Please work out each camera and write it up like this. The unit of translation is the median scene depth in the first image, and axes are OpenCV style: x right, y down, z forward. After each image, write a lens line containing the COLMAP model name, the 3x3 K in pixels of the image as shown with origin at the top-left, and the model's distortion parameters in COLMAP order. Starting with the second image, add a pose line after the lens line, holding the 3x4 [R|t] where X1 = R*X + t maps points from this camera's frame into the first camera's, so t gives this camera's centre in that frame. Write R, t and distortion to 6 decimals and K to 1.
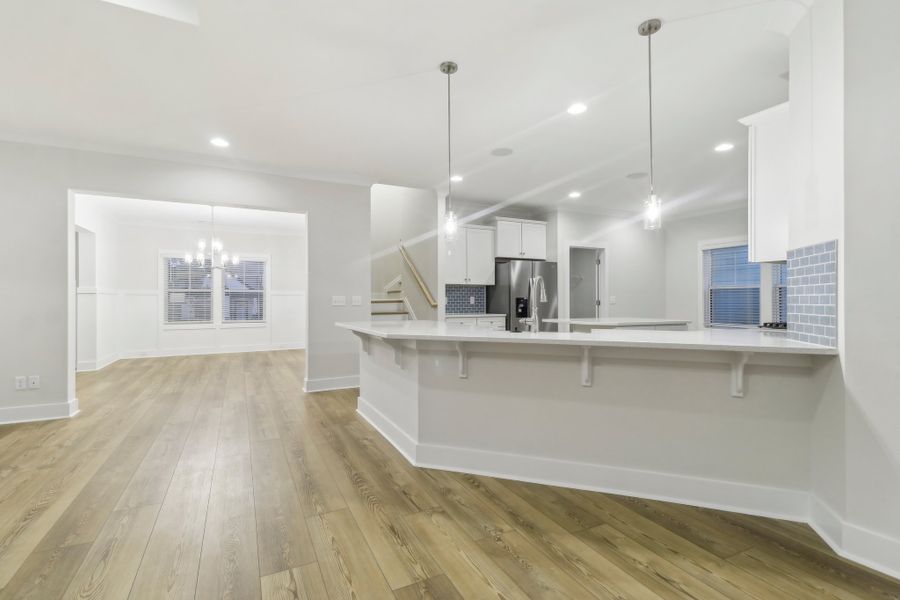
lens RADIAL K [[427.2, 0, 454.9], [0, 427.2, 297.7], [0, 0, 1]] dist [0.010030, -0.000280]
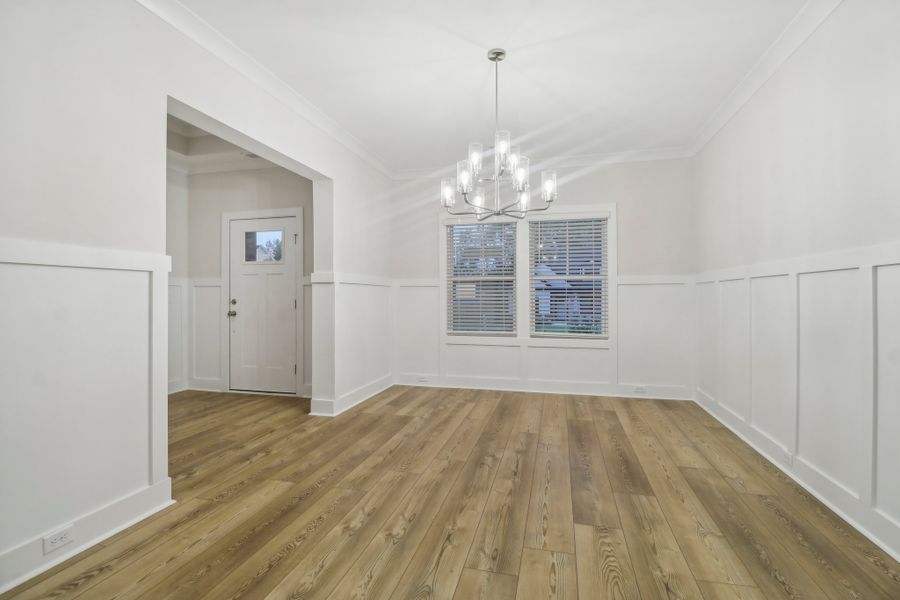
lens RADIAL K [[427.2, 0, 454.9], [0, 427.2, 297.7], [0, 0, 1]] dist [0.010030, -0.000280]
pose [[0.764593, 0.004299, -0.644499, -0.297203], [0.002040, 0.999957, 0.009089, 0.004210], [0.644510, -0.008264, 0.764551, 0.581738]]
